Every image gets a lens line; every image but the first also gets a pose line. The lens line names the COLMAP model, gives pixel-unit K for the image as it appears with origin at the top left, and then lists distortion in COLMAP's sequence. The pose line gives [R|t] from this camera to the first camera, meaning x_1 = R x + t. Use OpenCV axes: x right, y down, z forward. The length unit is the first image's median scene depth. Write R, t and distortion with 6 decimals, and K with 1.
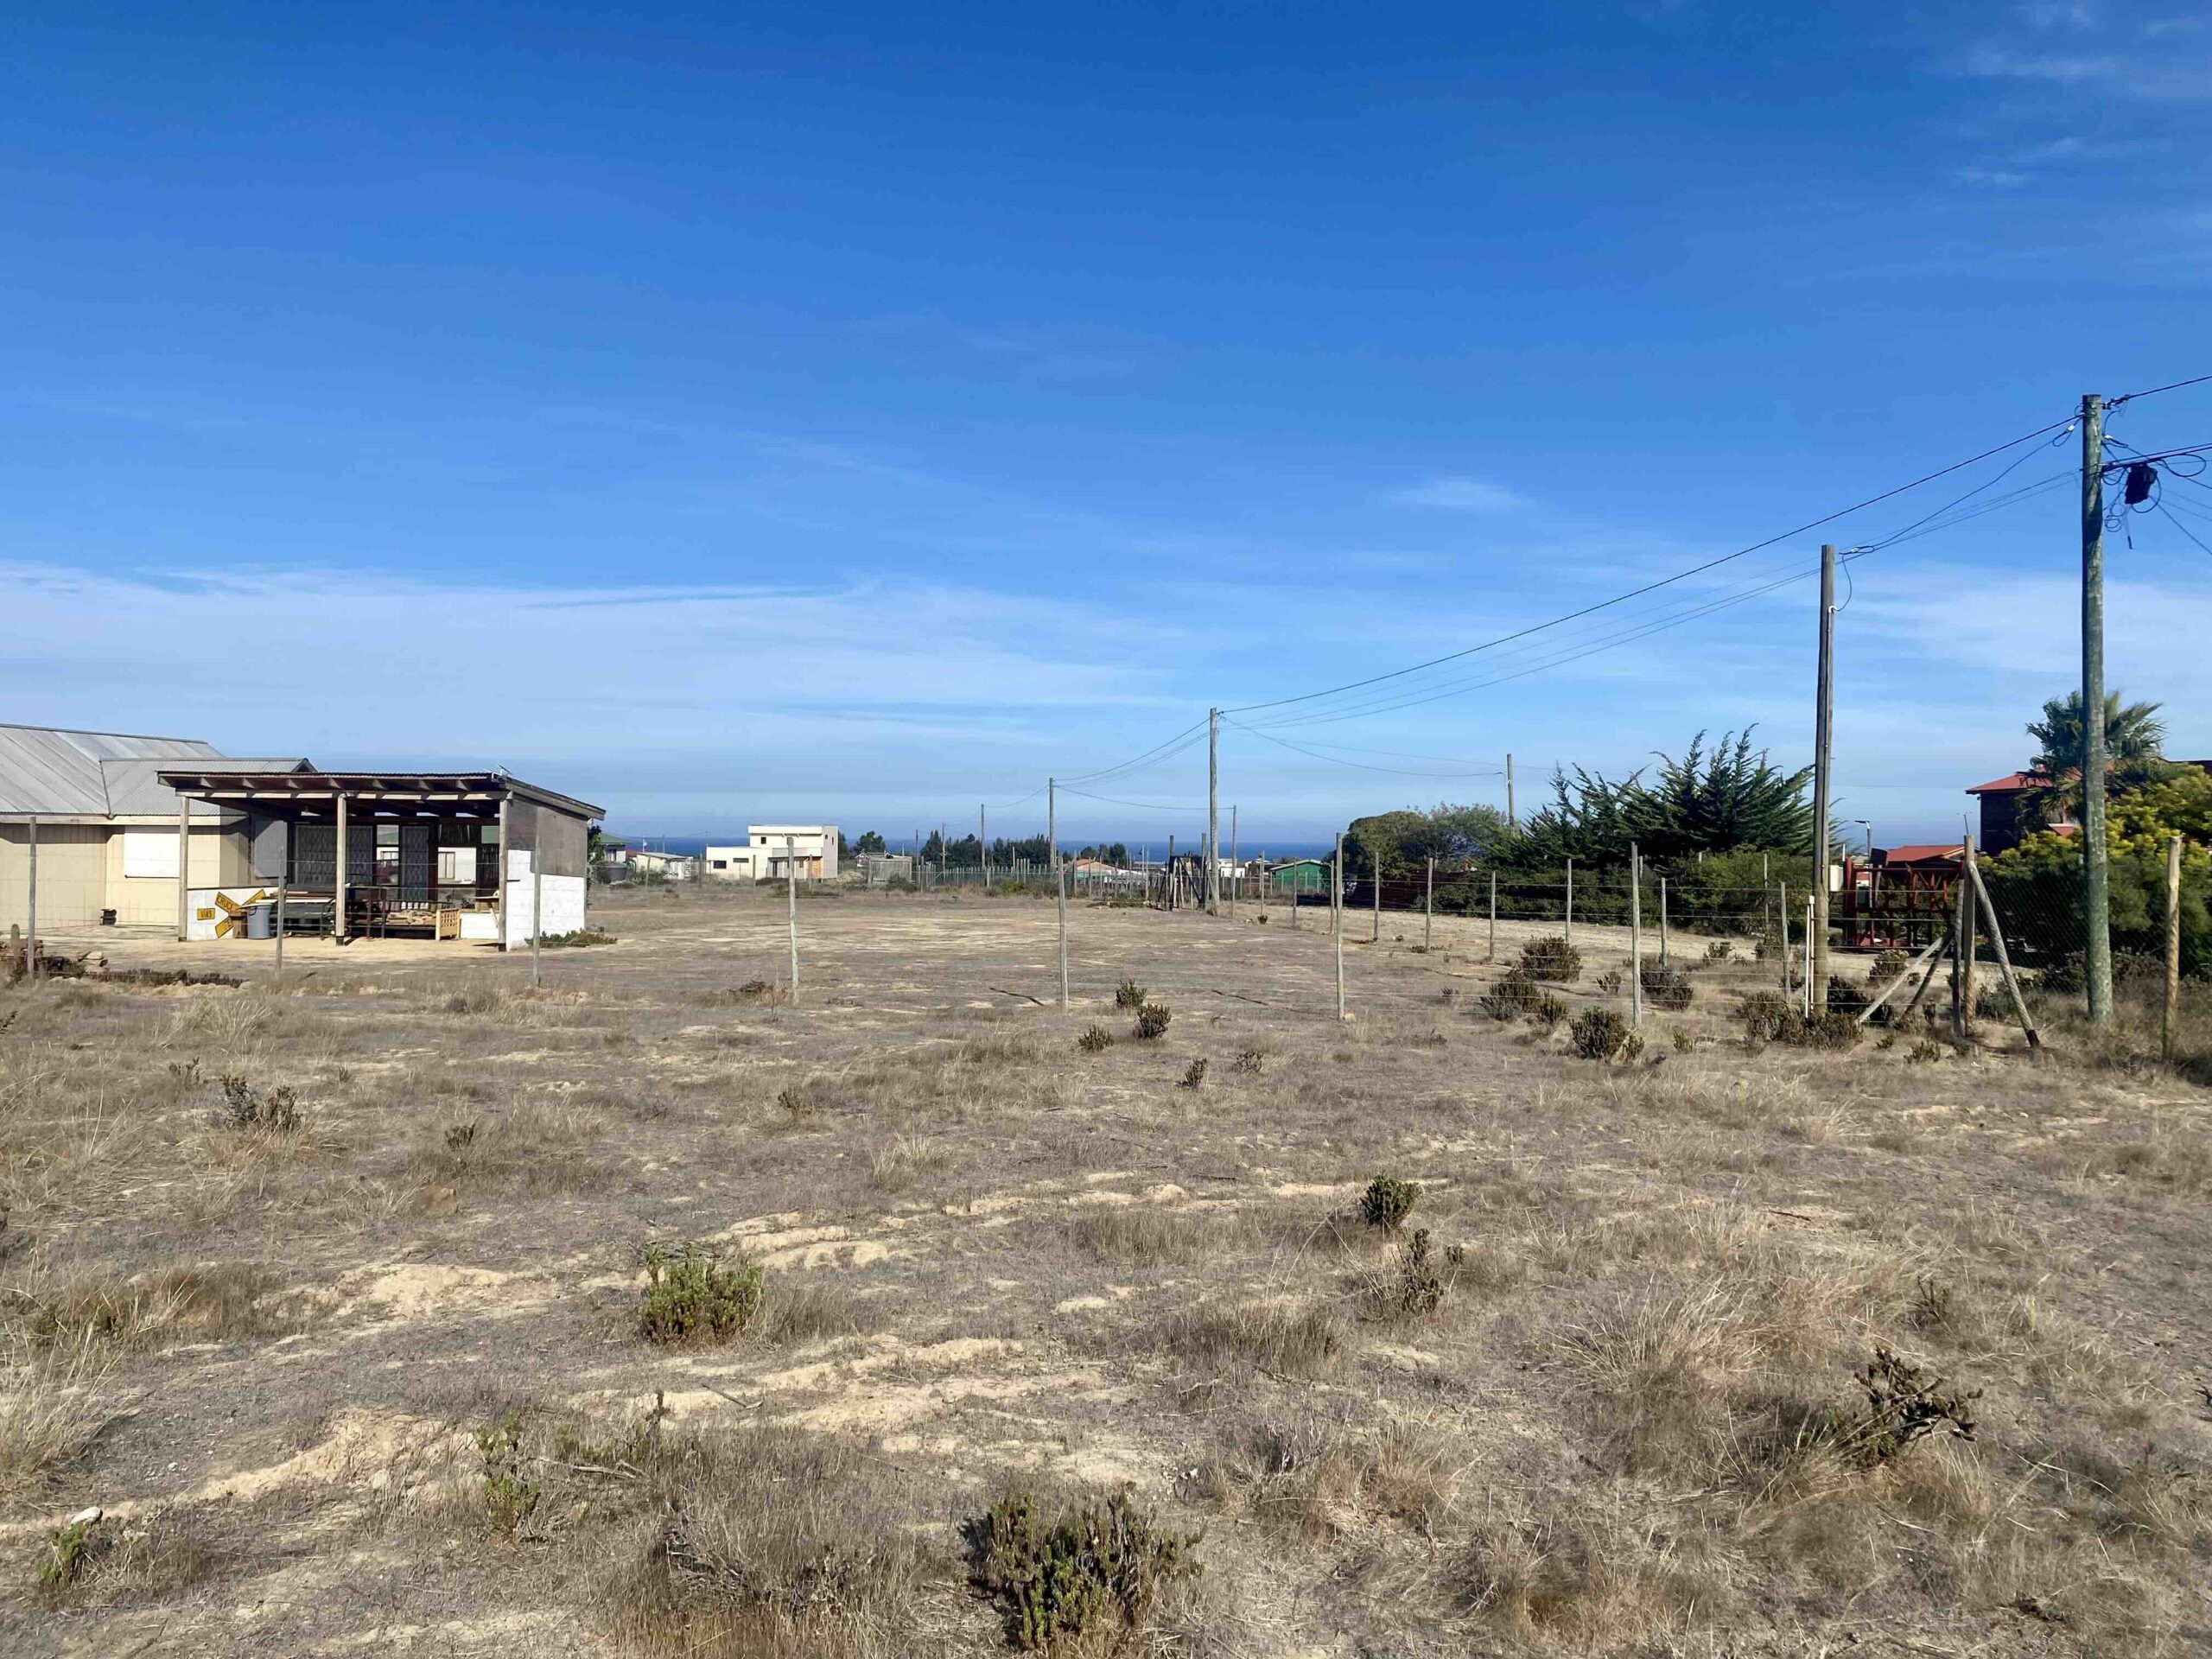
lens RADIAL K [[1665.6, 0, 1106.0], [0, 1665.6, 829.5], [0, 0, 1]] dist [0.030316, -0.000006]
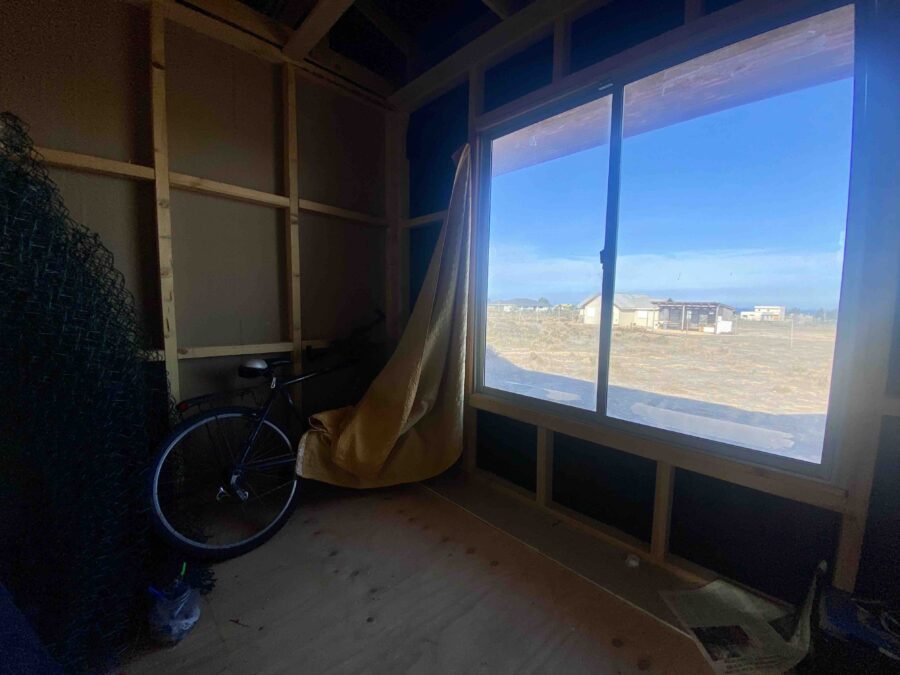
lens RADIAL K [[355.0, 0, 450.0], [0, 355.0, 337.5], [0, 0, 1]] dist [-0.003497, -0.000520]
pose [[0.613851, 0.077371, -0.785621, 0.024492], [-0.004759, 0.995530, 0.094325, -0.021648], [0.789407, -0.054163, 0.611476, -0.382899]]
